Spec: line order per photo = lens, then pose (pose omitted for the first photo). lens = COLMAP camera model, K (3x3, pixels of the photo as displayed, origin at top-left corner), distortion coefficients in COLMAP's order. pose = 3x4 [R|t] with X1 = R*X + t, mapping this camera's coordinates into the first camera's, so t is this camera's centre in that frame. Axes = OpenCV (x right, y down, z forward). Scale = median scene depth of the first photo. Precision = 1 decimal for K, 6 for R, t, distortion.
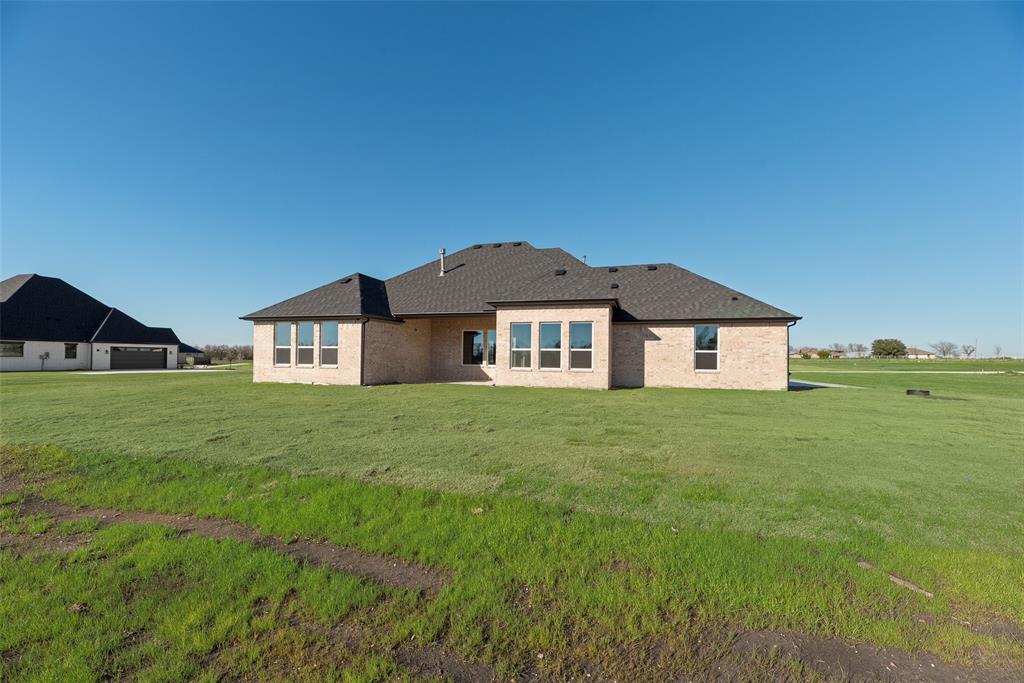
lens RADIAL K [[415.2, 0, 509.5], [0, 415.2, 343.2], [0, 0, 1]] dist [0.001817, 0.000002]
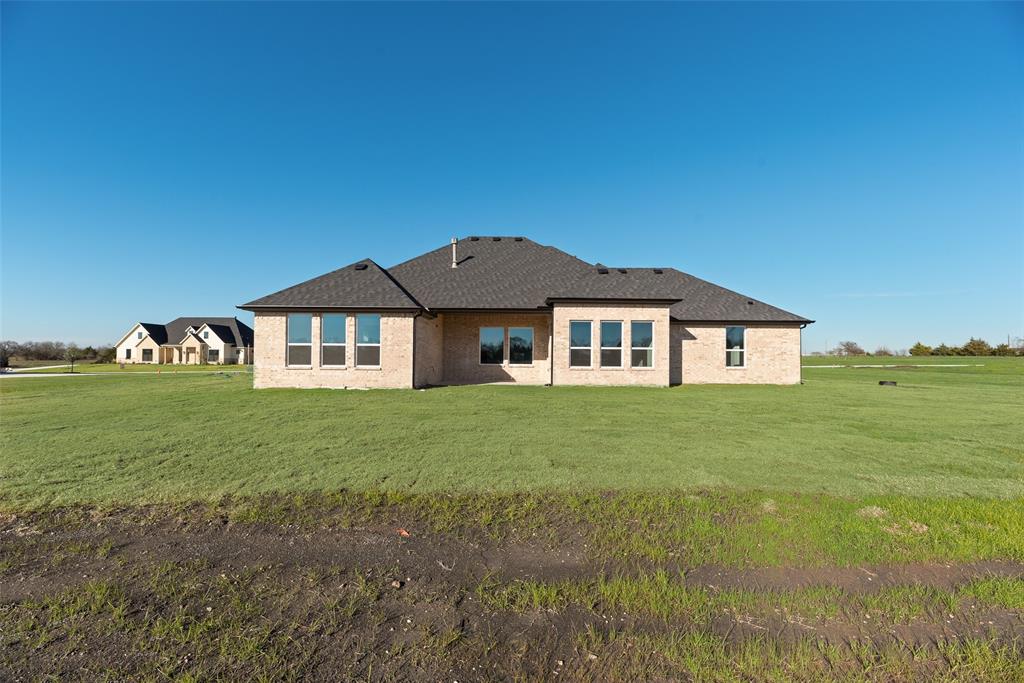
lens RADIAL K [[415.2, 0, 510.5], [0, 415.2, 343.5], [0, 0, 1]] dist [0.001817, 0.000002]
pose [[0.958811, 0.005479, 0.283993, -0.402117], [-0.006885, 0.999968, 0.003953, 0.001579], [-0.283962, -0.005746, 0.958818, 0.109482]]
